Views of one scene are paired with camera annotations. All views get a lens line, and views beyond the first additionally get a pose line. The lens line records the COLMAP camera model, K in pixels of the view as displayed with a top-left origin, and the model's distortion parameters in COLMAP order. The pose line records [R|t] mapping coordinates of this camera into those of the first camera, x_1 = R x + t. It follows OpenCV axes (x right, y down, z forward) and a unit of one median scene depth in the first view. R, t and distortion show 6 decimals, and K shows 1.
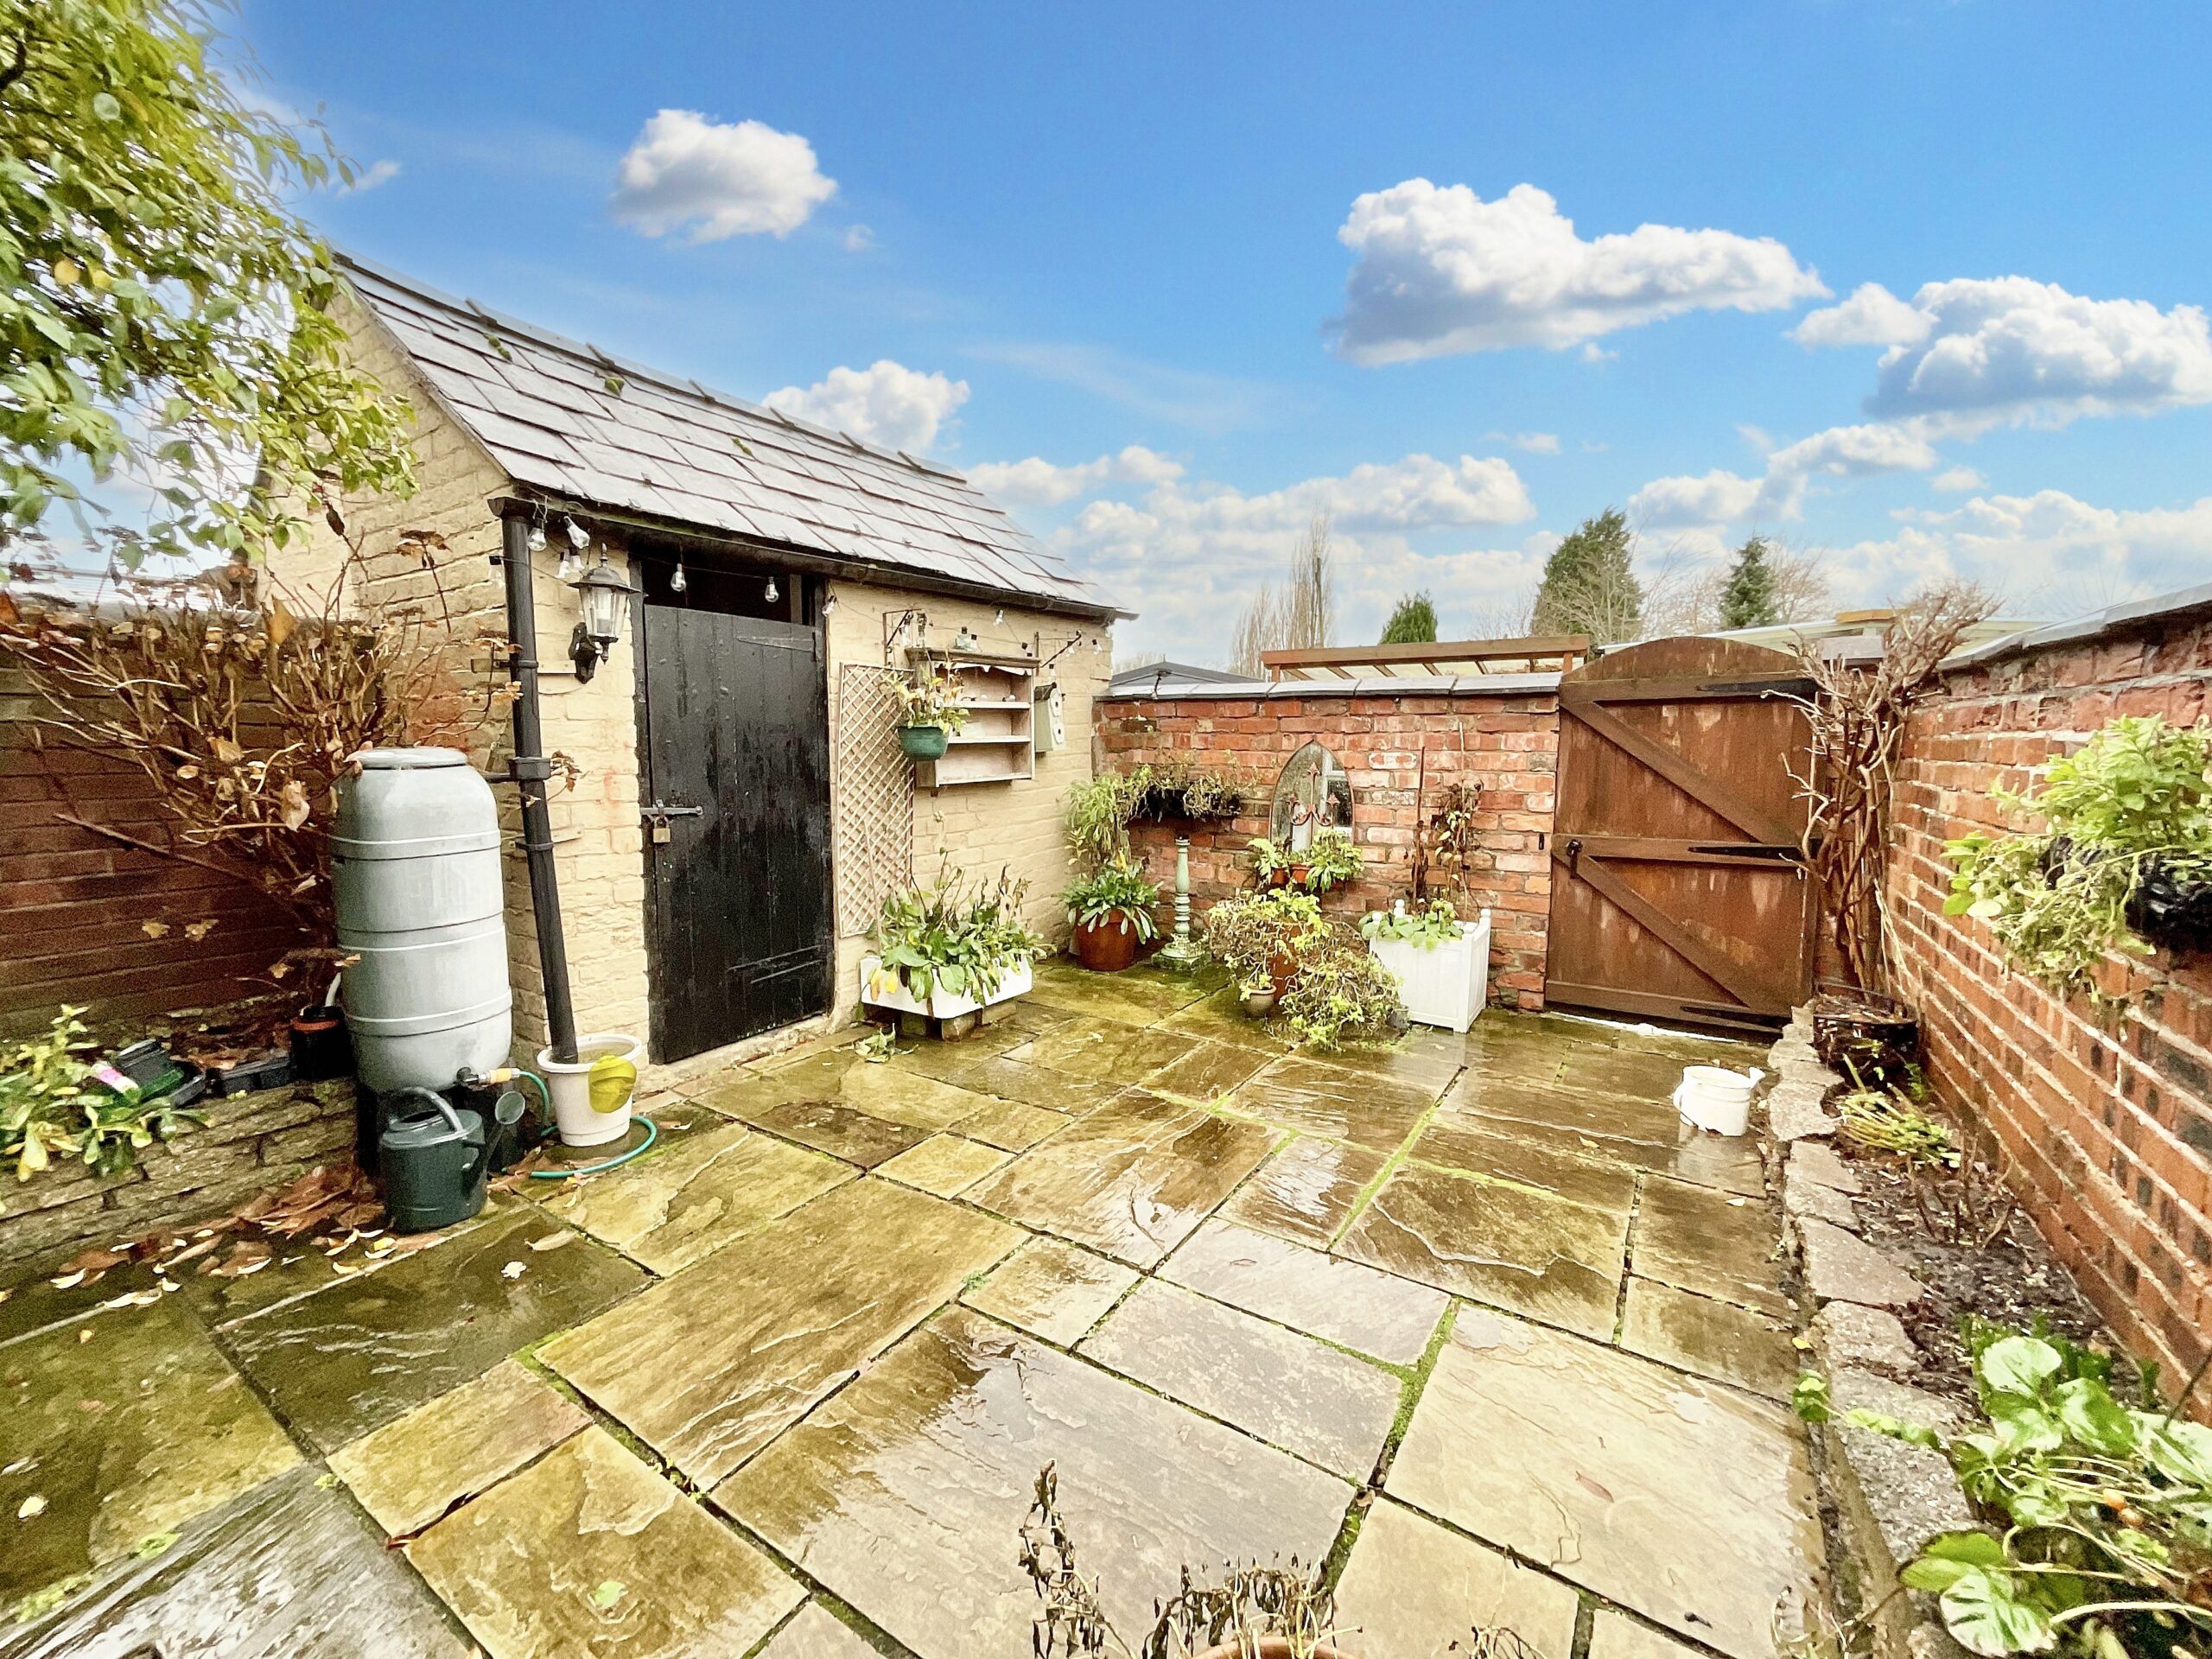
lens RADIAL K [[901.4, 0, 1106.0], [0, 901.4, 829.5], [0, 0, 1]] dist [-0.000531, -0.000010]
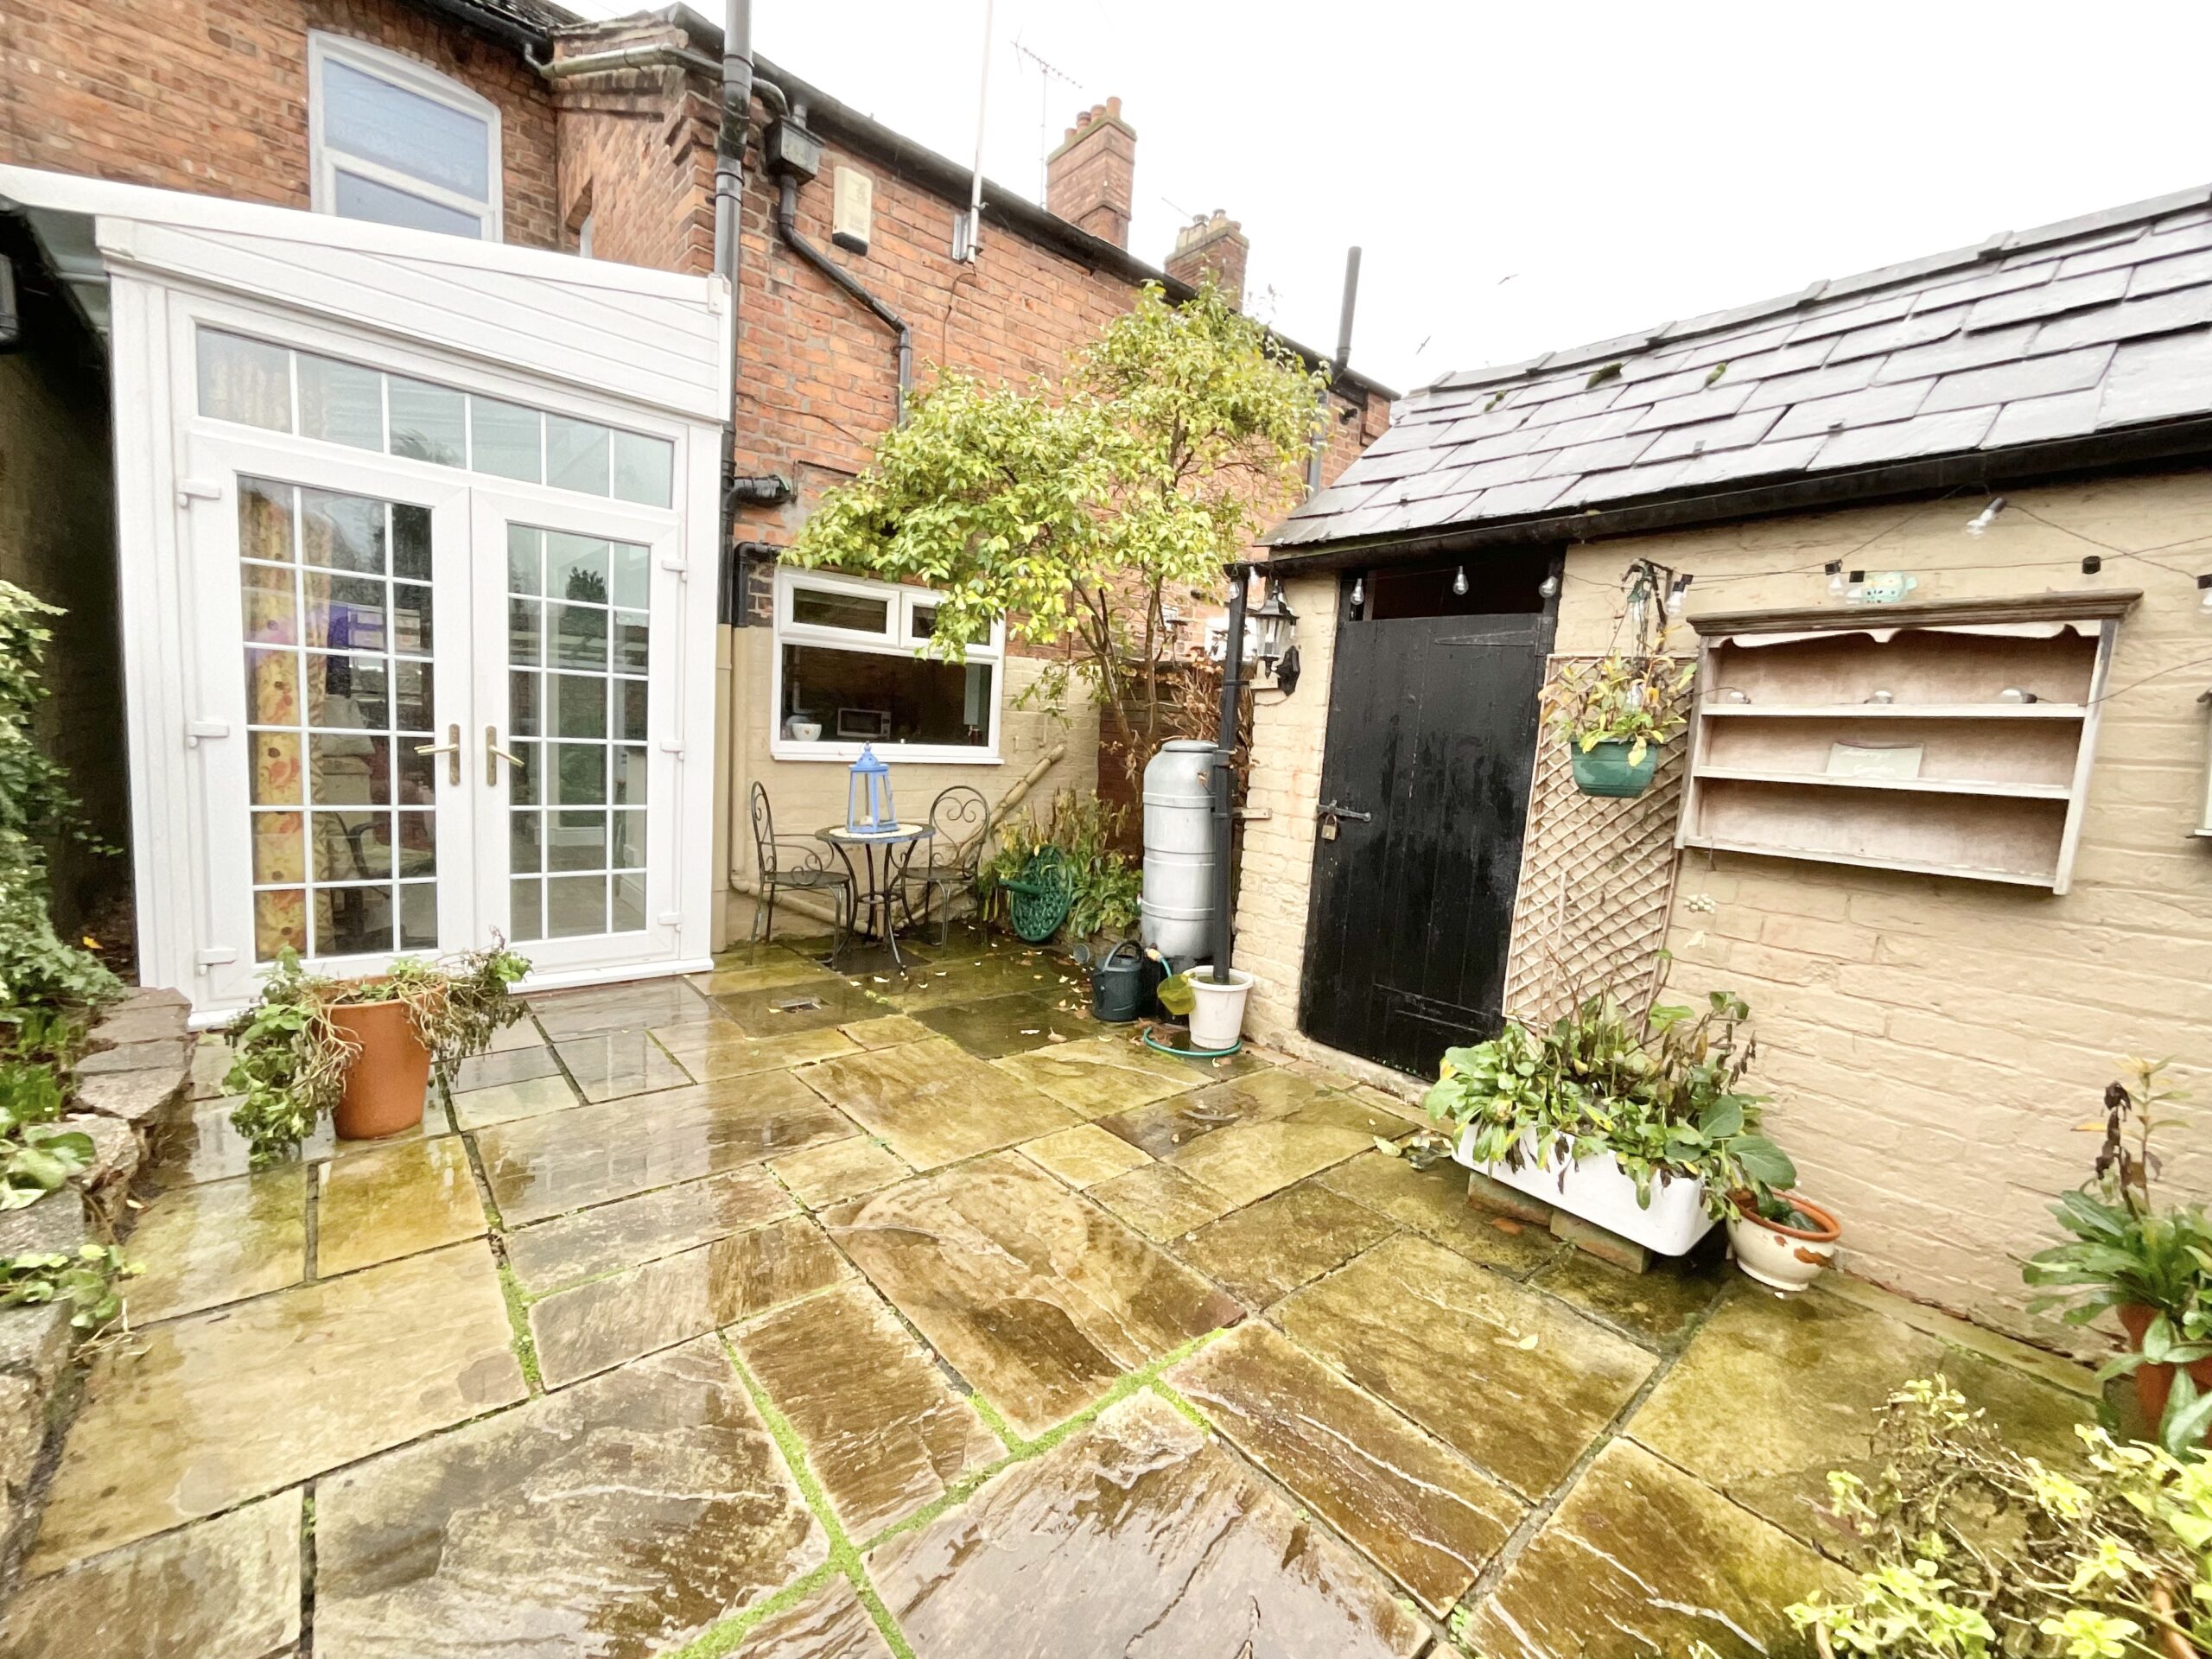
lens RADIAL K [[880.8, 0, 1089.8], [0, 880.8, 829.4], [0, 0, 1]] dist [0.000290, 0.000127]
pose [[-0.281270, 0.091201, -0.955285, 0.606828], [-0.162299, 0.976612, 0.141024, -0.100184], [0.945804, 0.194708, -0.259890, 1.000325]]
